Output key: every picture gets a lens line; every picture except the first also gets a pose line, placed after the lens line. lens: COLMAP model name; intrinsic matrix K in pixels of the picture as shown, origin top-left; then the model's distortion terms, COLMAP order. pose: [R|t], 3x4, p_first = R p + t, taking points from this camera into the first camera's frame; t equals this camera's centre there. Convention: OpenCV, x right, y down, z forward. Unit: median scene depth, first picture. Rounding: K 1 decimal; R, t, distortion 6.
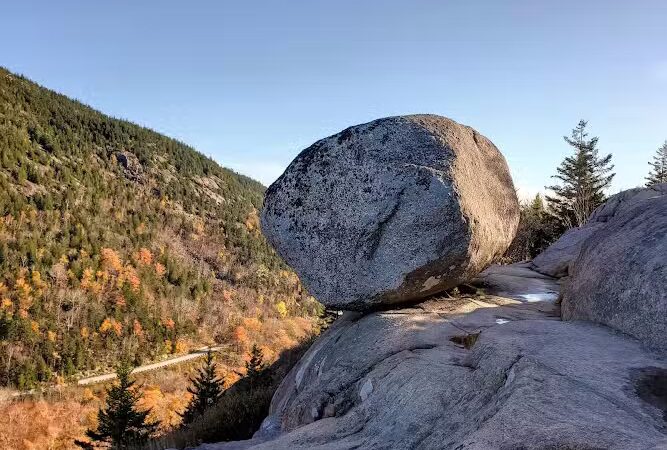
lens RADIAL K [[592.3, 0, 334.9], [0, 592.3, 225.0], [0, 0, 1]] dist [0.049215, -0.006664]
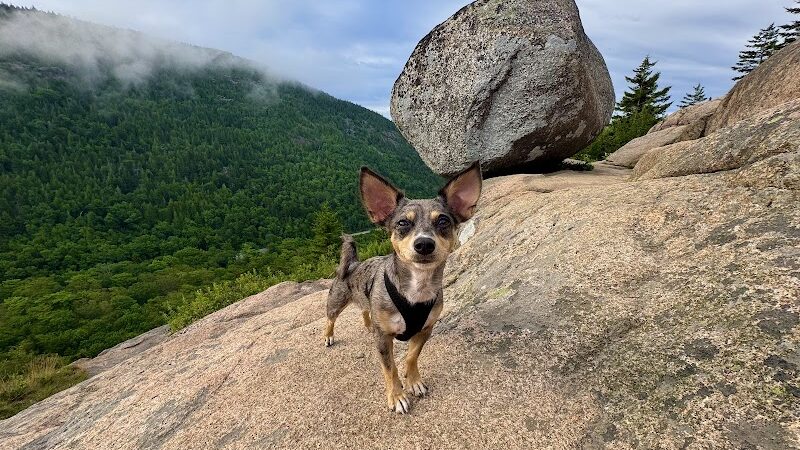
lens RADIAL K [[323.2, 0, 398.1], [0, 323.2, 223.1], [0, 0, 1]] dist [-0.003067, -0.000181]
pose [[0.981919, 0.030580, -0.186814, 0.027289], [0.005321, 0.982017, 0.188717, 0.115963], [0.189226, -0.186299, 0.964099, 0.363211]]
